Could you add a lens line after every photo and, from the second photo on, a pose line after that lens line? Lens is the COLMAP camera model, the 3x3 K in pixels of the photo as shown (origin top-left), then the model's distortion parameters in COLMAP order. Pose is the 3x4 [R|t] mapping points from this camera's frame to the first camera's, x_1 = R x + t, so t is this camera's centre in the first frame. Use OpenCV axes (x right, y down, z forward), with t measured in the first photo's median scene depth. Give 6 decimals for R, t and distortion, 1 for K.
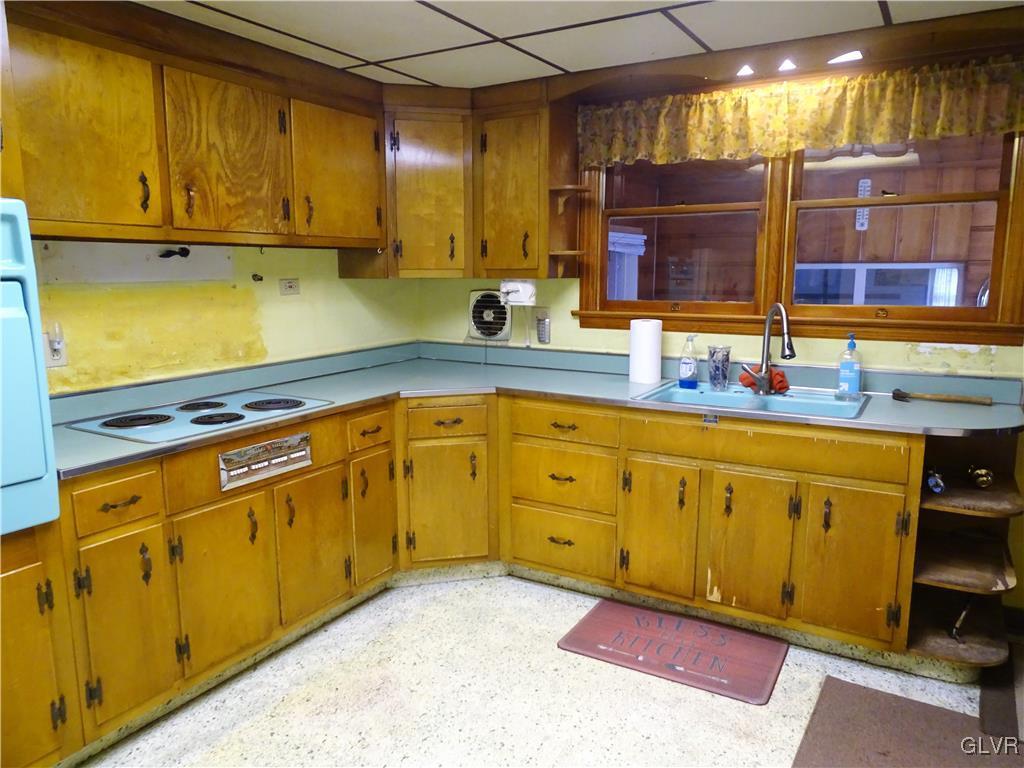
lens RADIAL K [[728.6, 0, 516.3], [0, 728.6, 386.3], [0, 0, 1]] dist [0.002180, -0.001843]
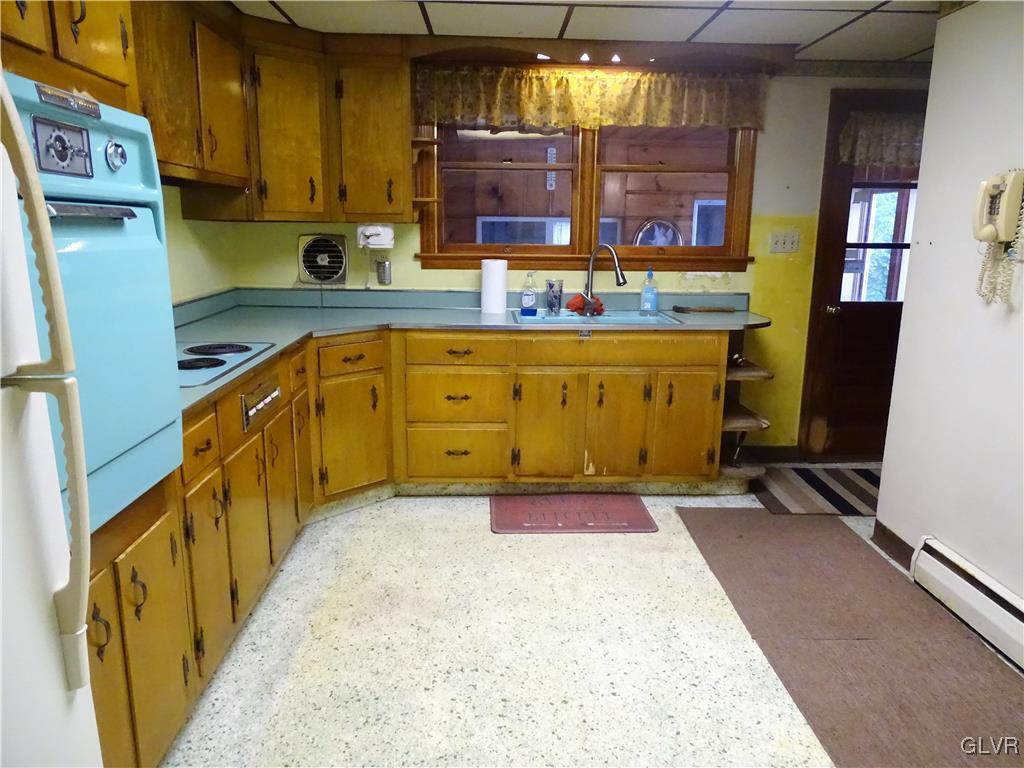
lens RADIAL K [[728.6, 0, 516.3], [0, 728.6, 386.3], [0, 0, 1]] dist [0.002180, -0.001843]
pose [[0.838713, -0.103811, 0.534588, -0.471814], [0.072651, 0.994217, 0.079084, 0.023492], [-0.539706, -0.027490, 0.841404, -0.018003]]
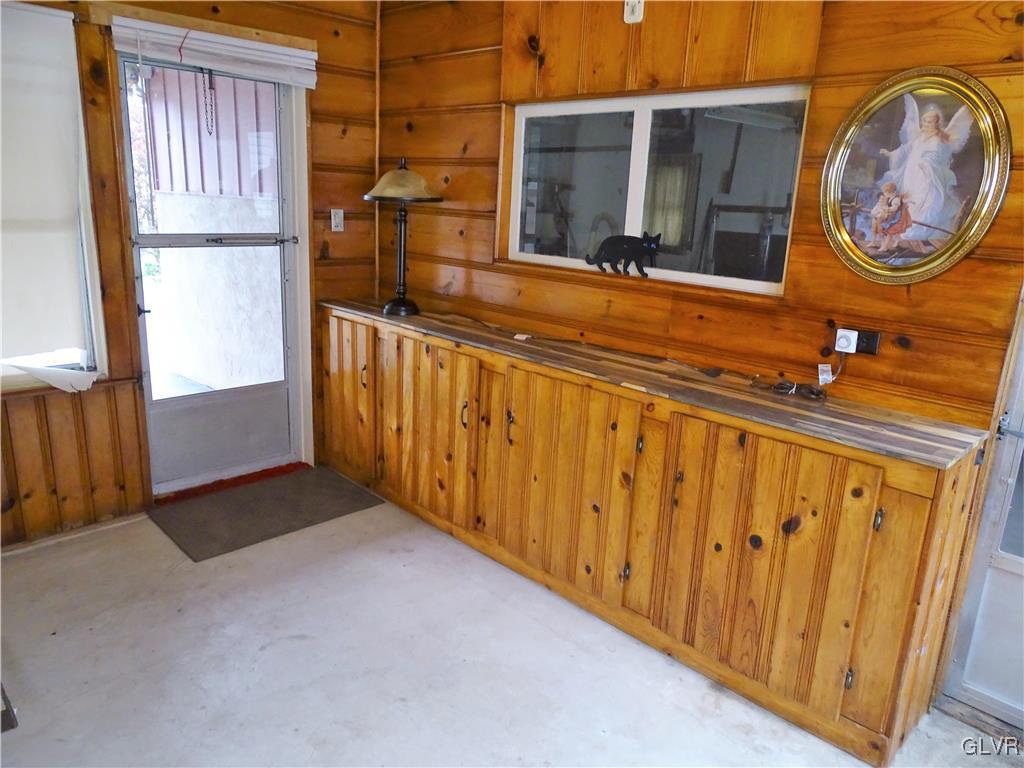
lens RADIAL K [[728.6, 0, 516.3], [0, 728.6, 386.3], [0, 0, 1]] dist [0.002180, -0.001843]
pose [[0.966817, 0.108918, -0.231090, 0.951613], [-0.086854, 0.990817, 0.103622, -0.035988], [0.240254, -0.080113, 0.967398, 0.885275]]
